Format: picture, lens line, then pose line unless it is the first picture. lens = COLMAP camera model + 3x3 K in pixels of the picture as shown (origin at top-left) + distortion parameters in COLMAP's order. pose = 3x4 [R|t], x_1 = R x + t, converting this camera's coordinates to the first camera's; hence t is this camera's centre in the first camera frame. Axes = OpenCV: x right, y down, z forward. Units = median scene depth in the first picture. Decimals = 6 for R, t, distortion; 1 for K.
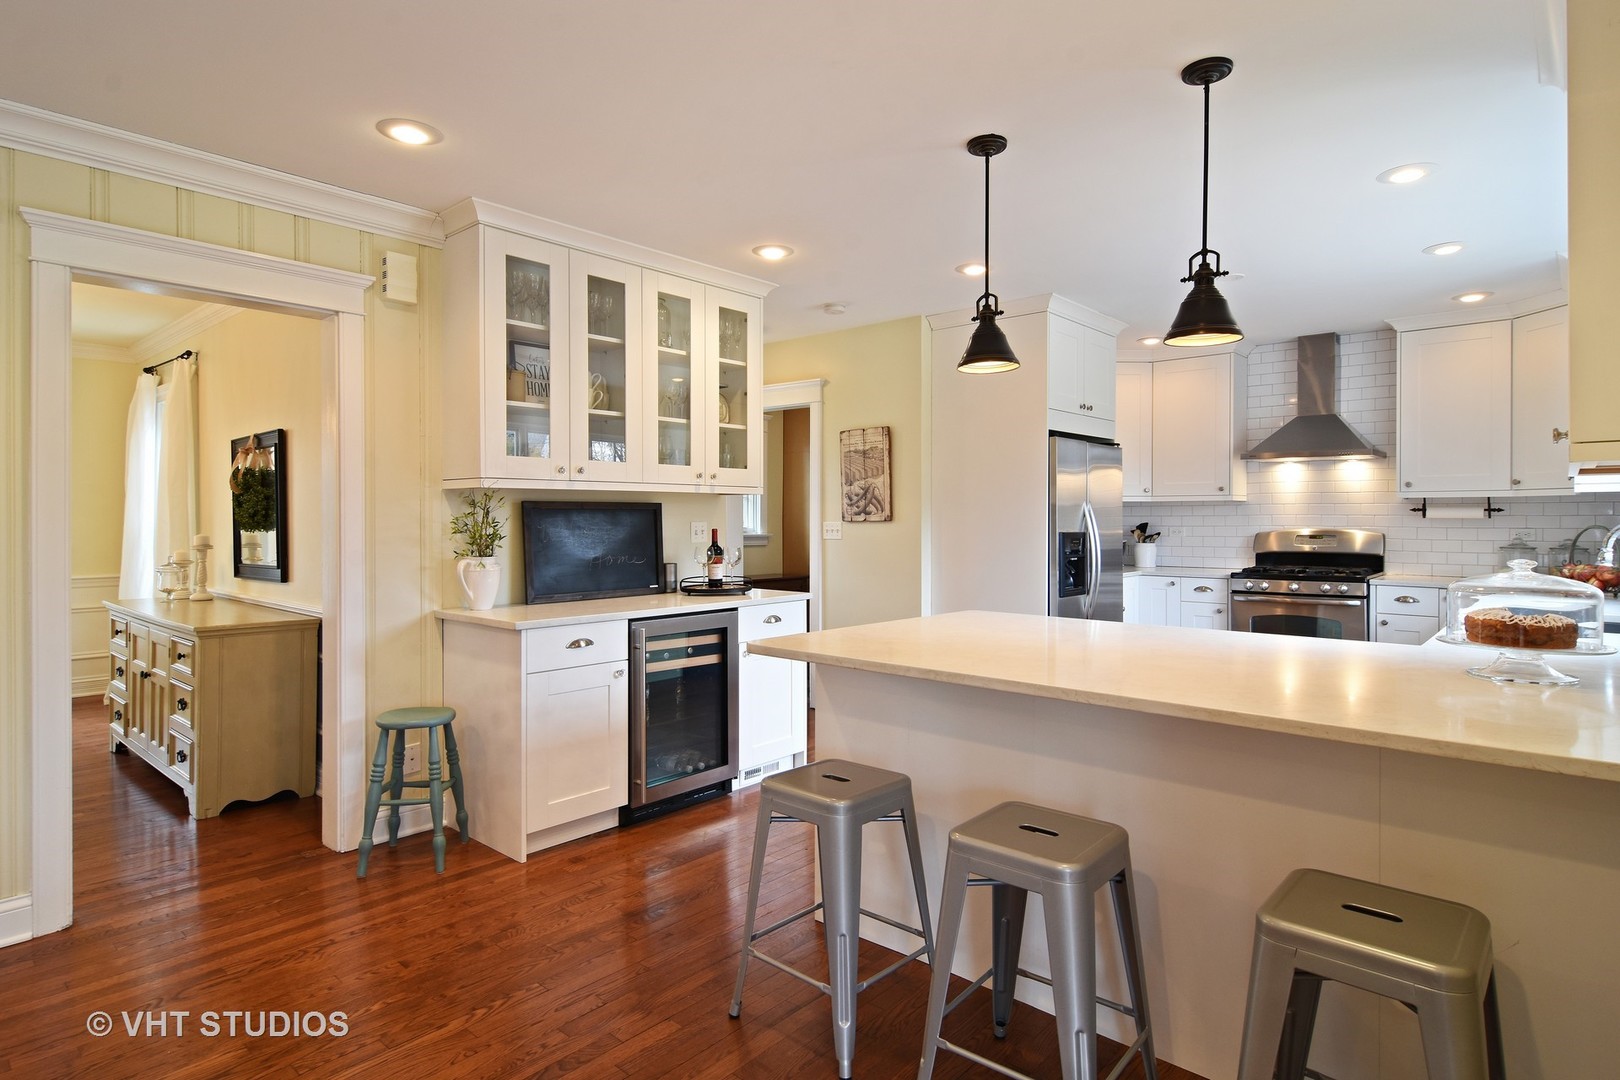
lens RADIAL K [[863.0, 0, 812.5], [0, 863.0, 528.2], [0, 0, 1]] dist [-0.005542, 0.000557]
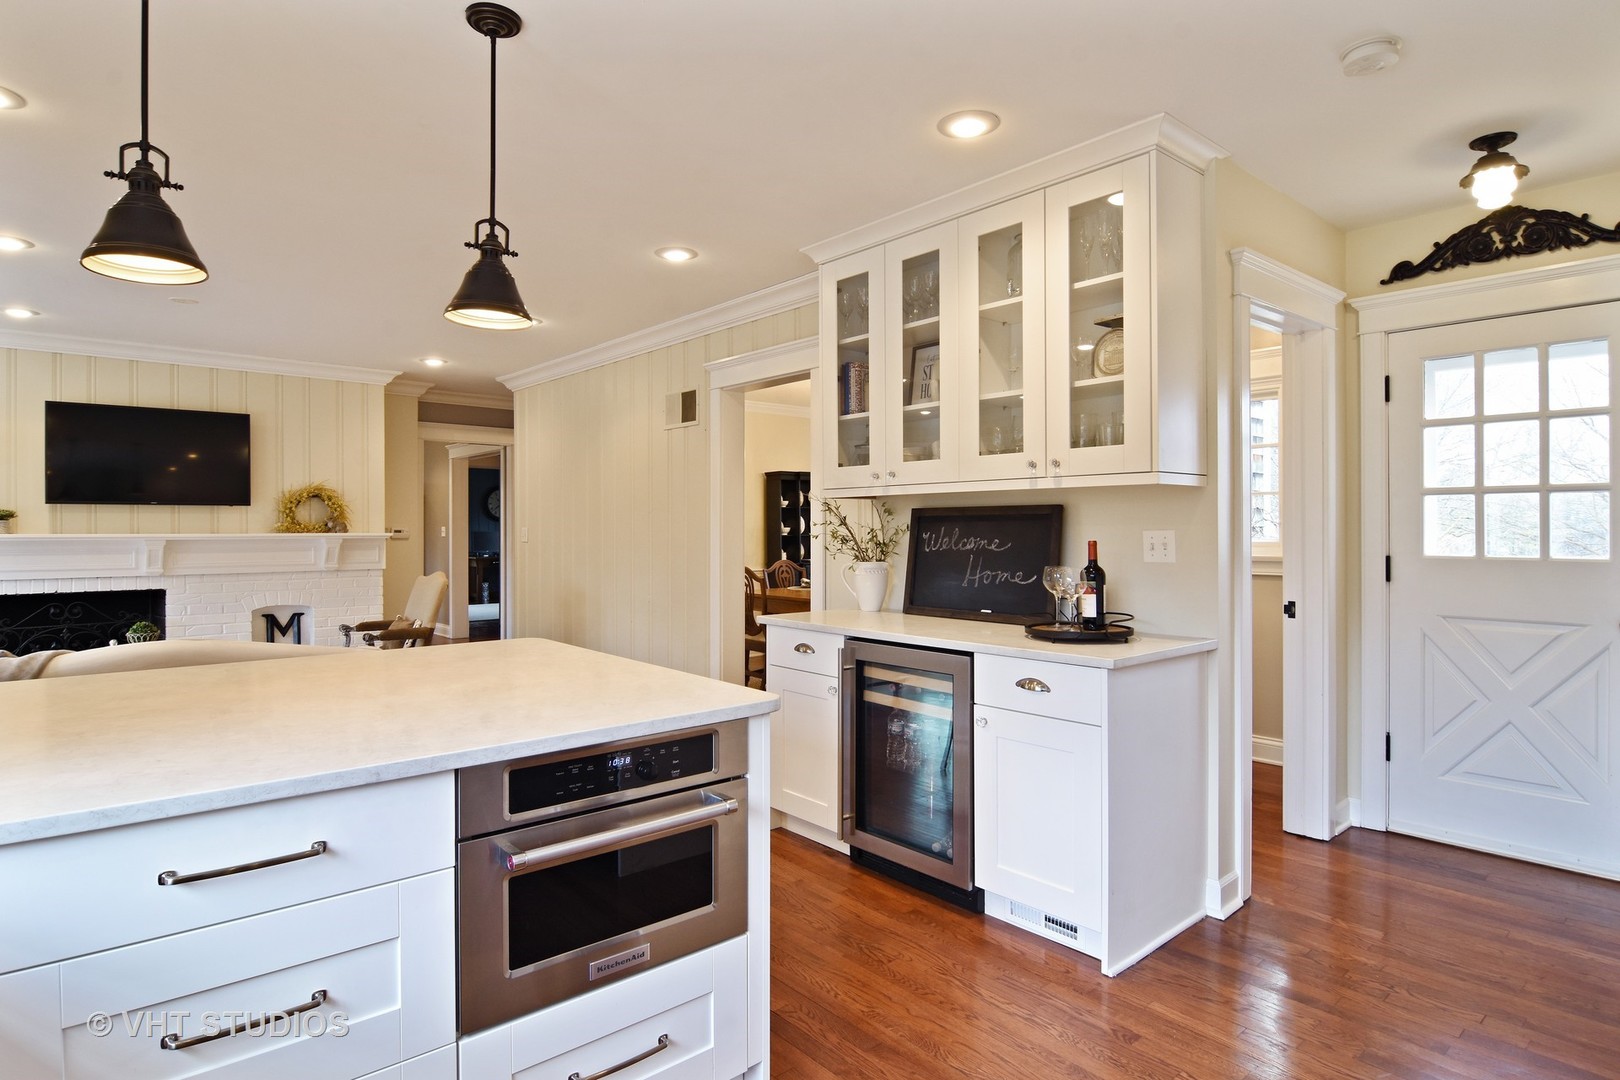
lens RADIAL K [[863.0, 0, 808.6], [0, 863.0, 529.1], [0, 0, 1]] dist [-0.005542, 0.000557]
pose [[-0.122013, 0.005313, -0.992514, 0.625489], [-0.007474, 0.999952, 0.006272, -0.011536], [0.992500, 0.008184, -0.121967, 0.949012]]
